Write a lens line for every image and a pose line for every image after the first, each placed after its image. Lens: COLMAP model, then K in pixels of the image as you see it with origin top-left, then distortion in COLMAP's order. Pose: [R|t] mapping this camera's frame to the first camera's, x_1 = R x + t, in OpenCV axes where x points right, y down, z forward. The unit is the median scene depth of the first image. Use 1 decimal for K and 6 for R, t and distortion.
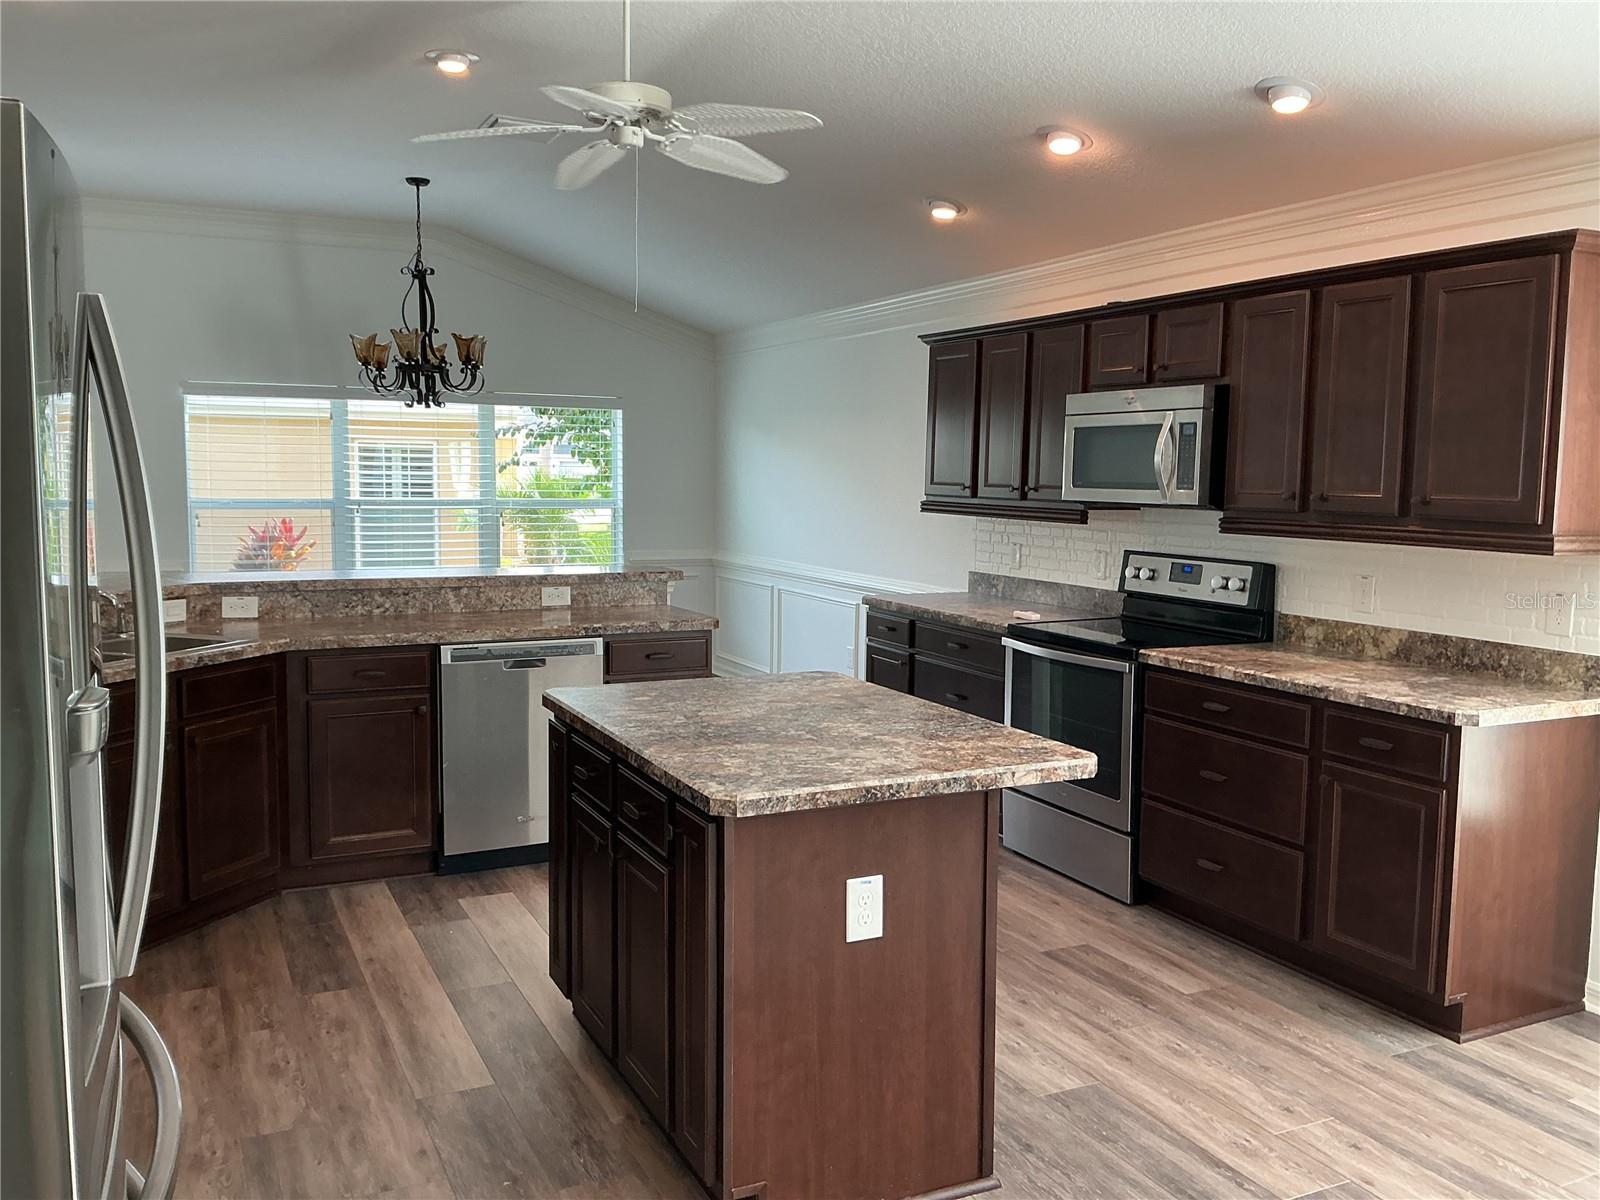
lens RADIAL K [[1318.2, 0, 800.0], [0, 1318.2, 600.0], [0, 0, 1]] dist [0.123802, -0.238680]
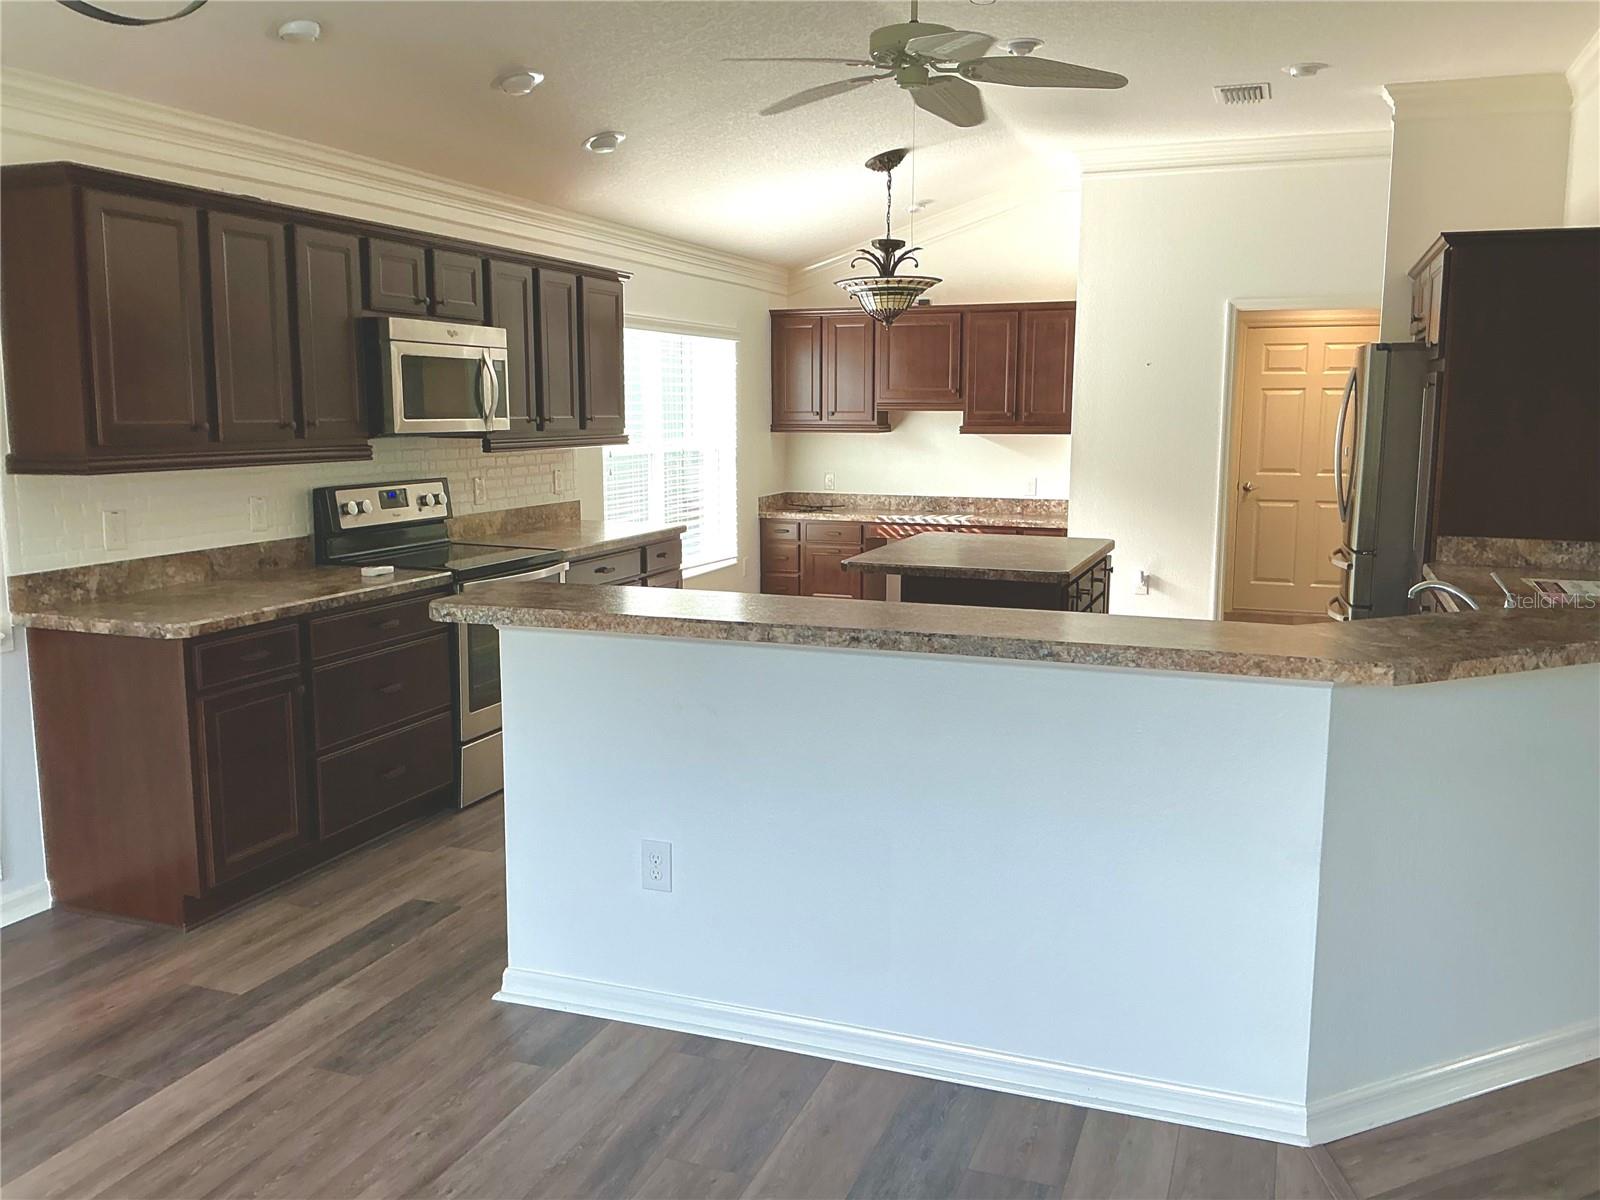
lens RADIAL K [[1318.2, 0, 800.0], [0, 1318.2, 600.0], [0, 0, 1]] dist [0.123802, -0.238680]
pose [[-0.694201, -0.122552, 0.709272, -0.750250], [0.058950, 0.972408, 0.225715, -0.176051], [-0.717363, 0.198503, -0.667822, 1.632428]]
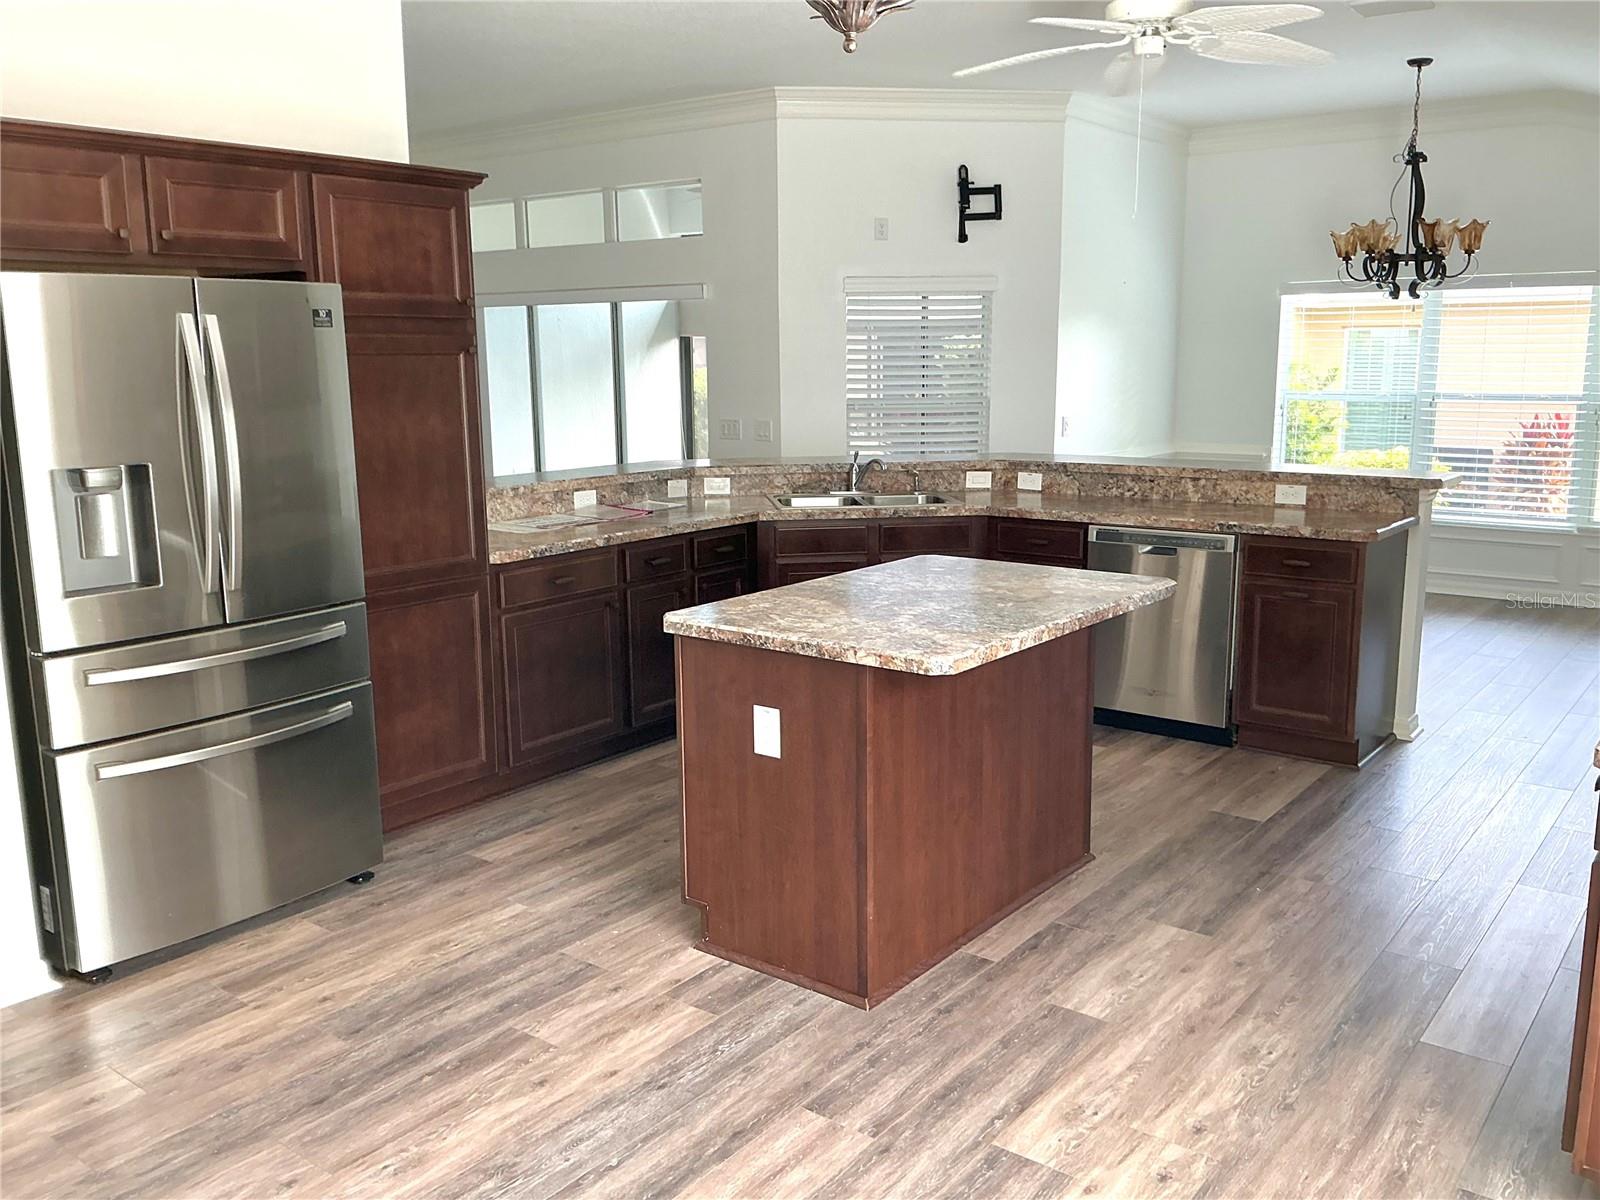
lens RADIAL K [[1318.2, 0, 800.0], [0, 1318.2, 600.0], [0, 0, 1]] dist [0.123802, -0.238680]
pose [[0.441335, 0.150139, -0.884693, 0.661299], [-0.075140, 0.988624, 0.130293, -0.032941], [0.894191, 0.008973, 0.447596, 0.264749]]
